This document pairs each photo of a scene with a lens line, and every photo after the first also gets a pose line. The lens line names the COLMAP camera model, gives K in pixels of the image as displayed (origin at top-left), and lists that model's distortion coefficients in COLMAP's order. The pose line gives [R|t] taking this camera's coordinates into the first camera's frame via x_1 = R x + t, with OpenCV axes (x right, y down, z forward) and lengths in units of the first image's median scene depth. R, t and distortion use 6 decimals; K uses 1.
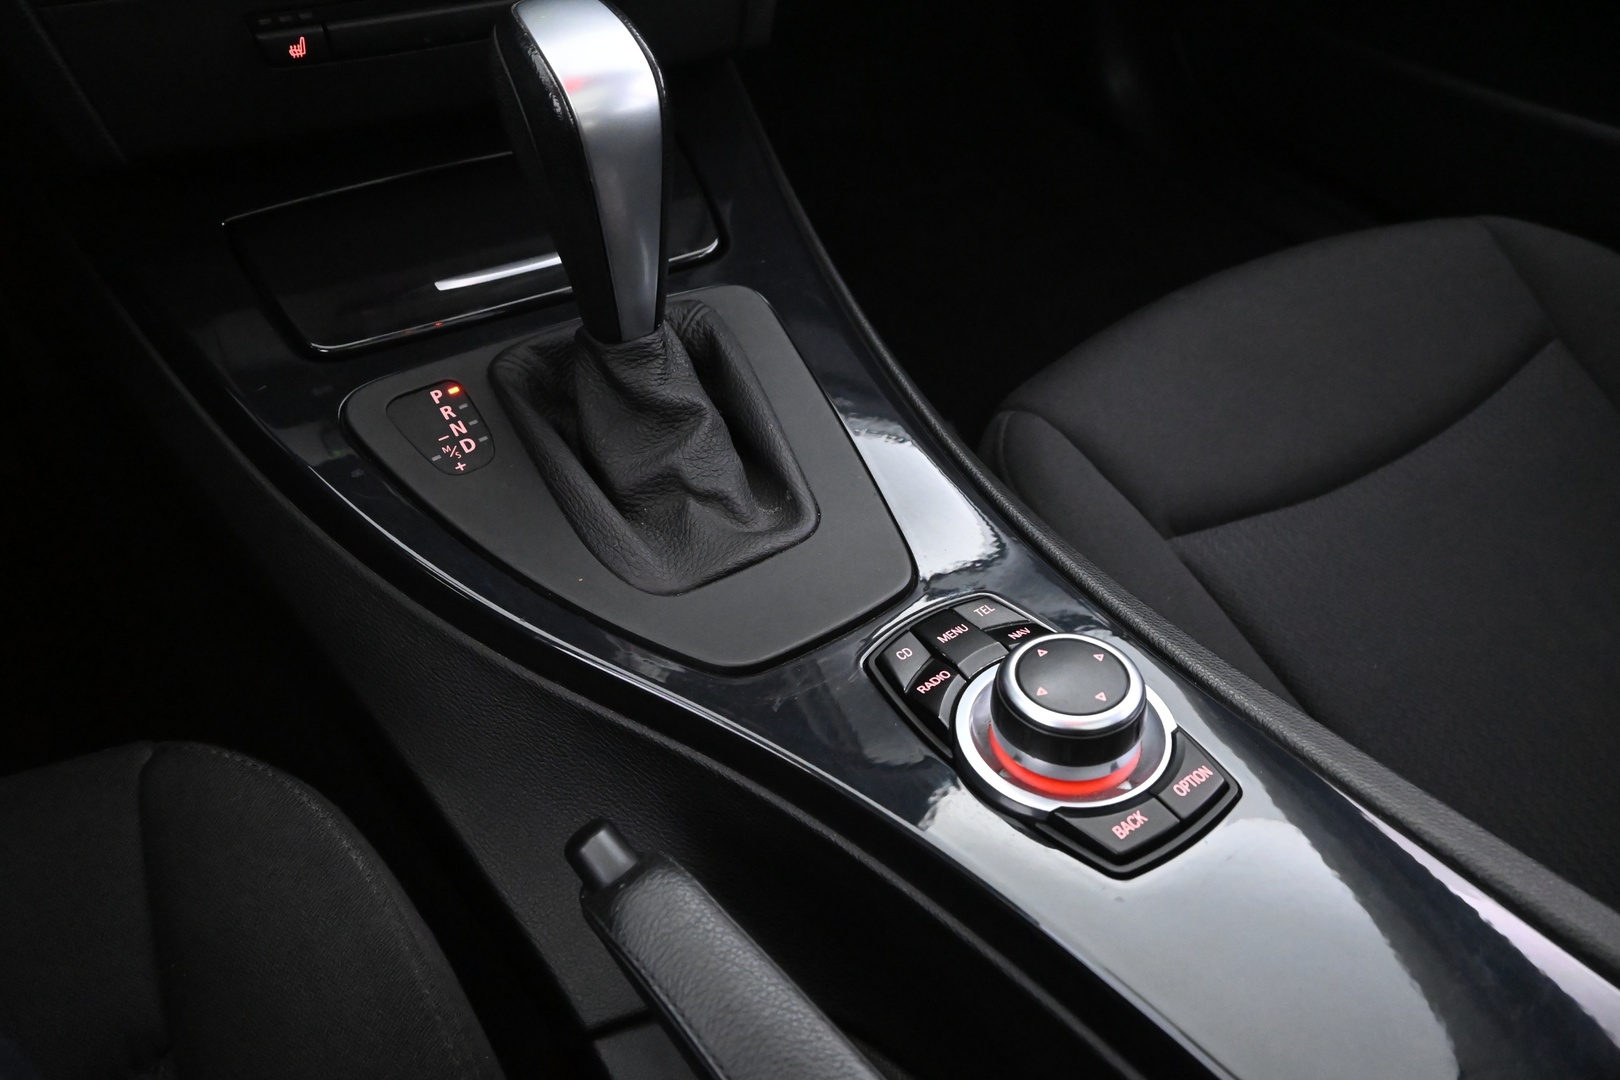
lens RADIAL K [[1126.4, 0, 813.3], [0, 1126.4, 535.1], [0, 0, 1]] dist [-0.012050, 0.005305]
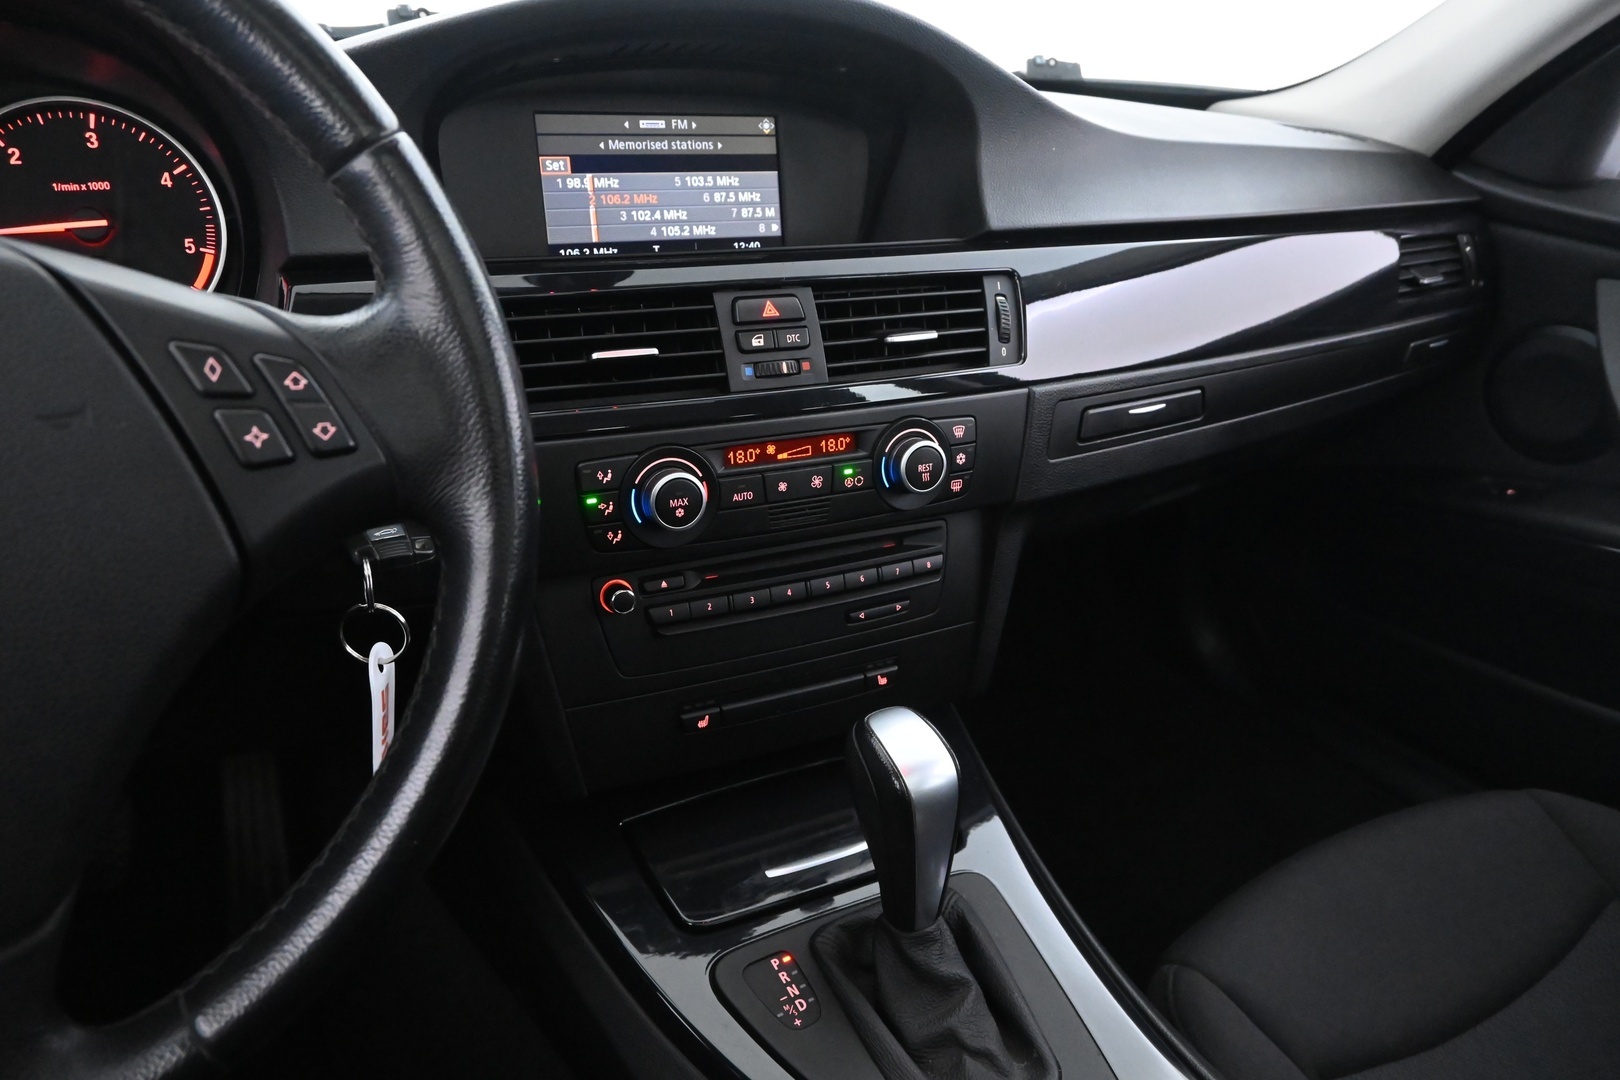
lens RADIAL K [[1126.4, 0, 804.4], [0, 1126.4, 538.1], [0, 0, 1]] dist [-0.012050, 0.005305]
pose [[0.998077, 0.014016, -0.060375, -0.225488], [-0.035291, 0.929290, -0.367661, -0.104129], [0.050953, 0.369085, 0.927998, -0.491288]]
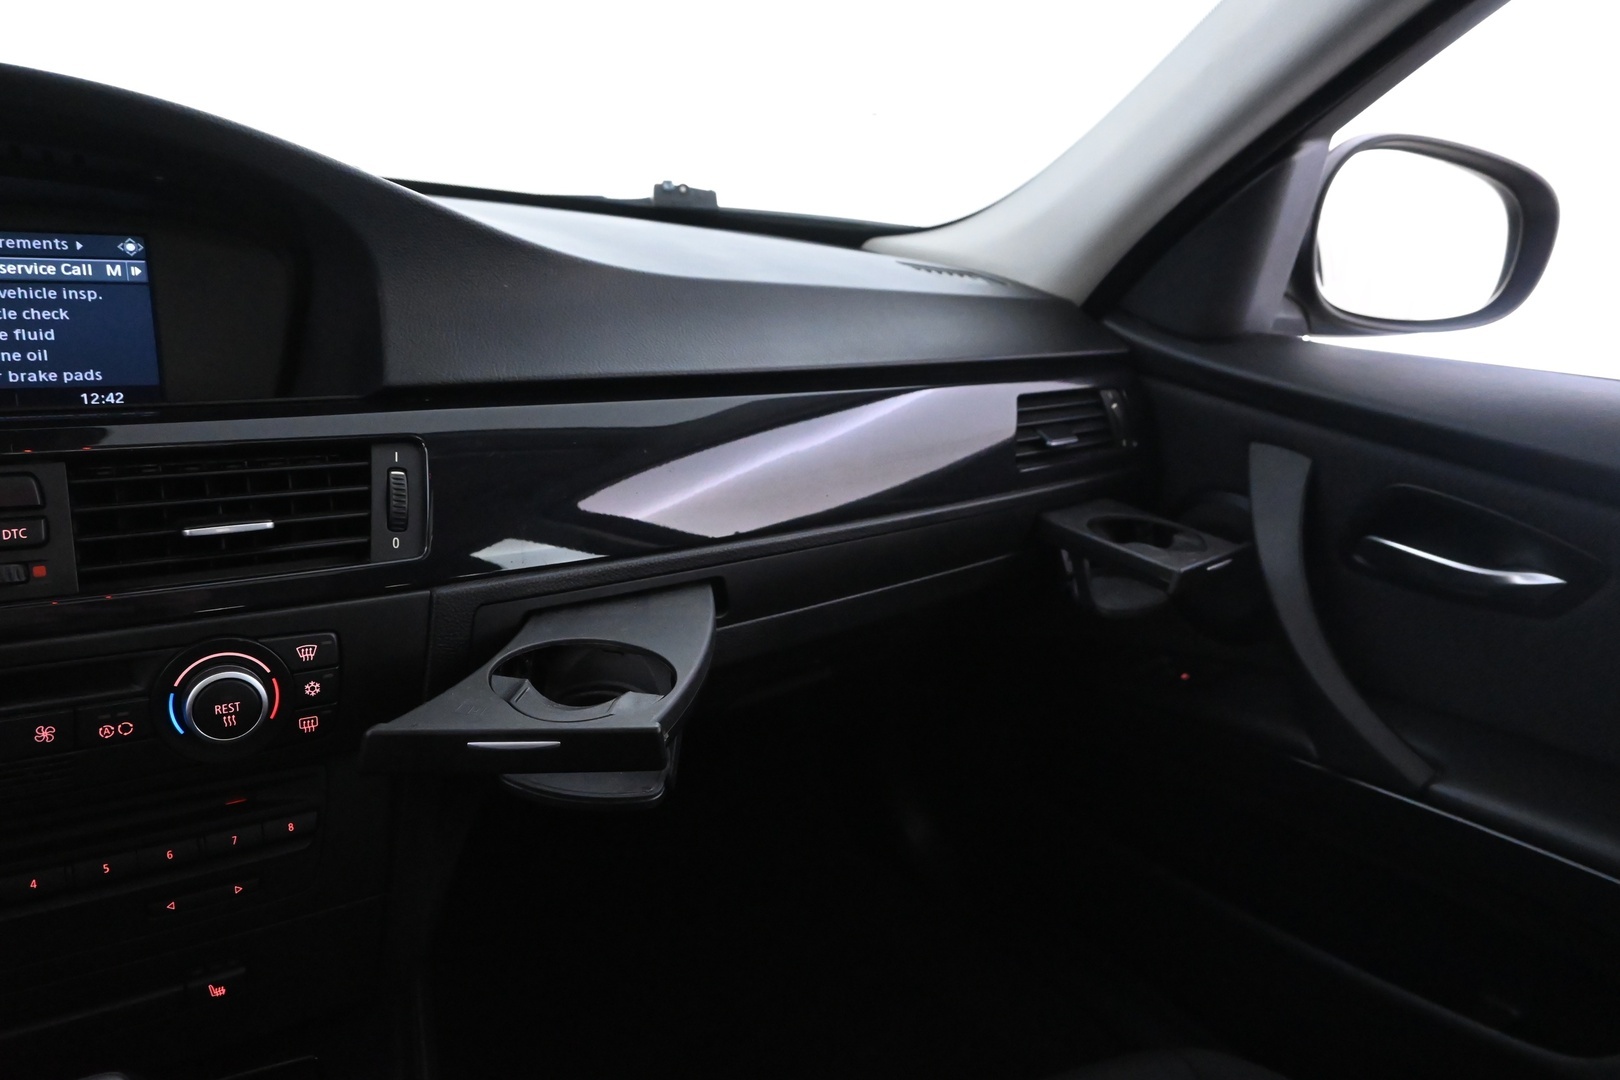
lens RADIAL K [[1126.4, 0, 811.5], [0, 1126.4, 546.9], [0, 0, 1]] dist [-0.012050, 0.005305]
pose [[0.999245, 0.014053, 0.036217, 0.360826], [0.004104, 0.888878, -0.458126, -0.384694], [-0.038630, 0.457928, 0.888149, -0.186864]]
